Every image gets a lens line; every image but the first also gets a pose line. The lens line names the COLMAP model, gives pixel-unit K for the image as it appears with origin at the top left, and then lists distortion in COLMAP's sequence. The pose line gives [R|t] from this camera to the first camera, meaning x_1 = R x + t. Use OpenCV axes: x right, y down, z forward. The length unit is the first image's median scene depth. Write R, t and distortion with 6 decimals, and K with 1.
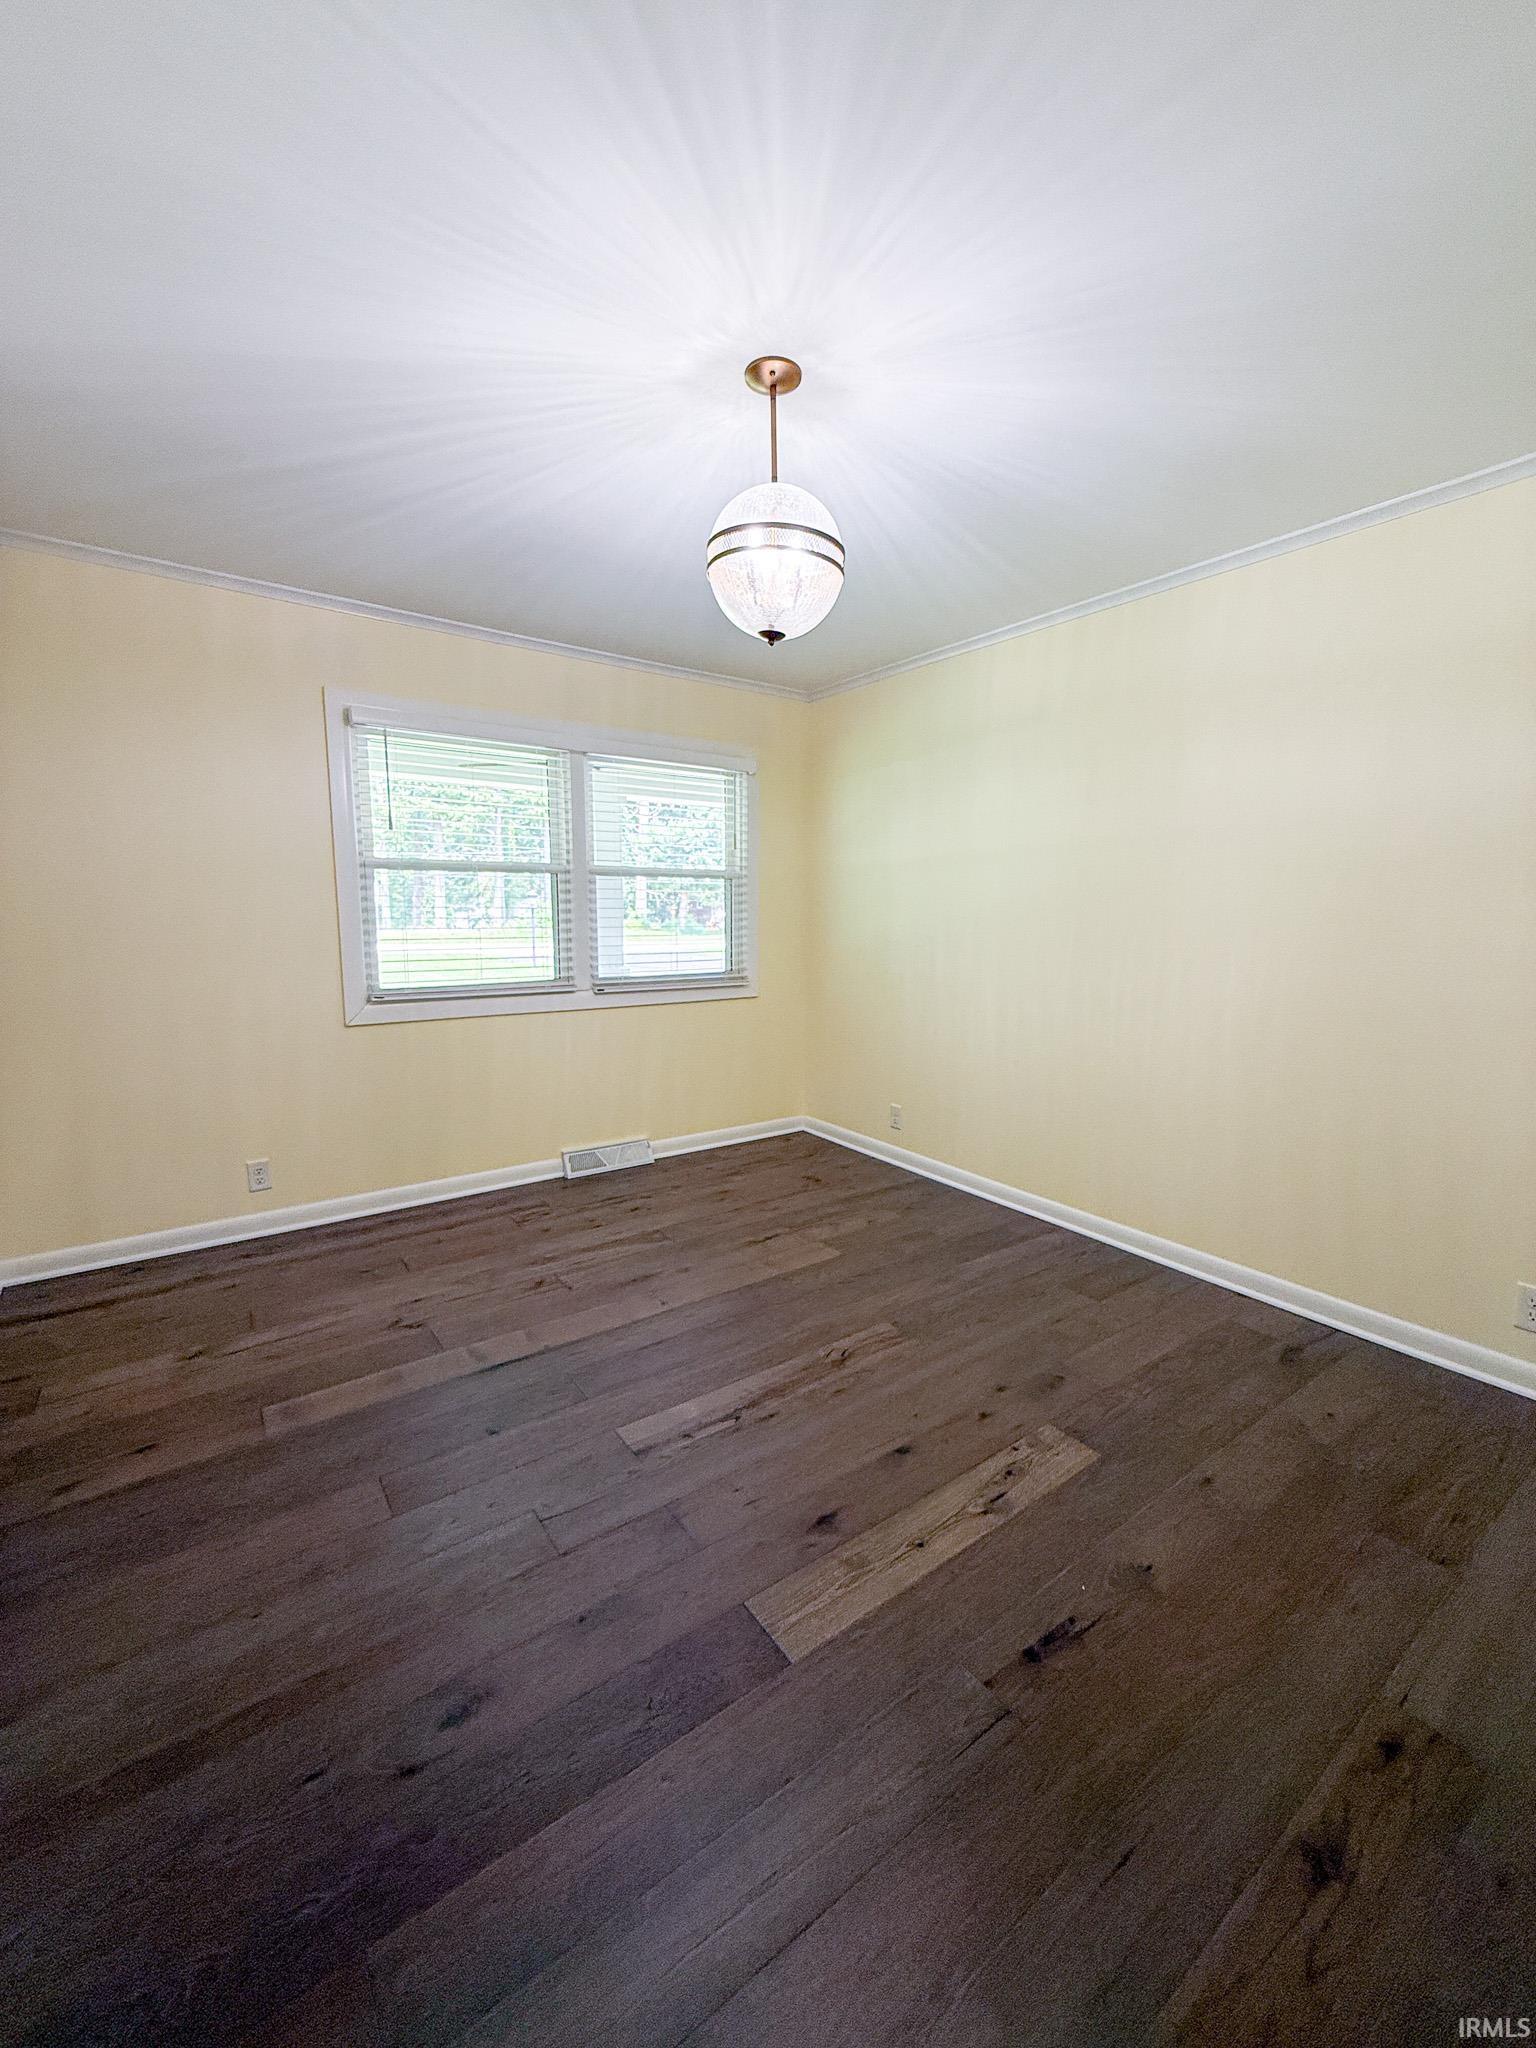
lens RADIAL K [[824.3, 0, 774.9], [0, 824.3, 1019.7], [0, 0, 1]] dist [-0.002128, -0.000052]
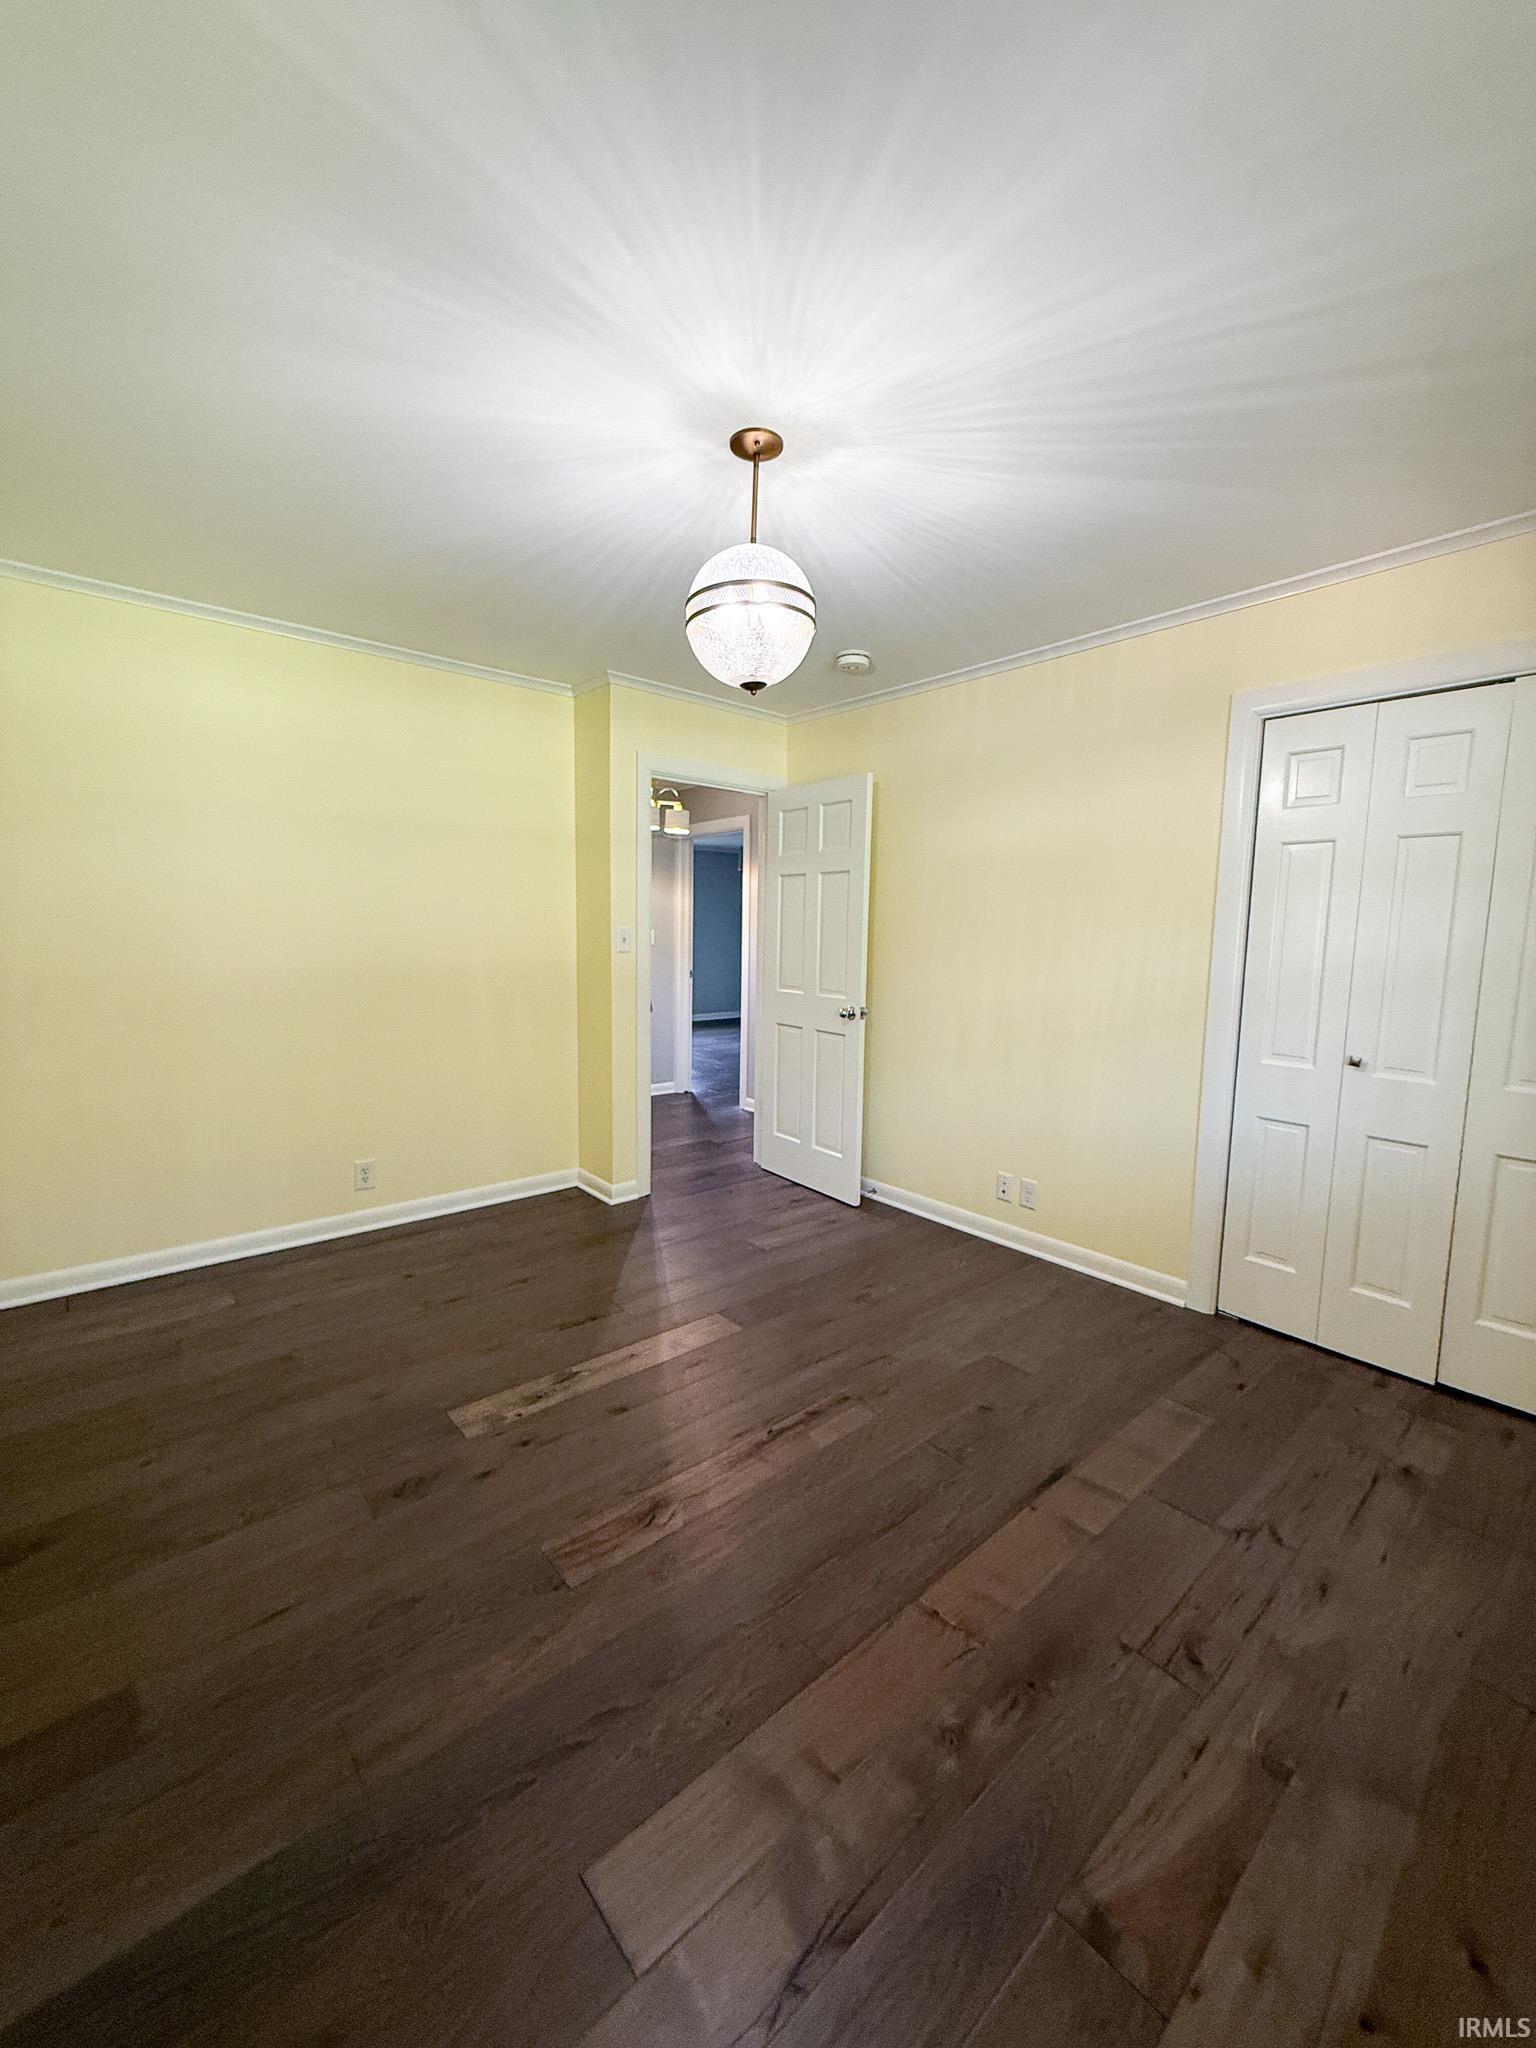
lens RADIAL K [[824.3, 0, 769.5], [0, 824.3, 1023.9], [0, 0, 1]] dist [-0.002128, -0.000052]
pose [[-0.995803, -0.014592, -0.090354, 0.055821], [-0.036029, 0.969999, 0.240424, -0.260713], [0.084135, 0.242670, -0.966454, 1.851966]]
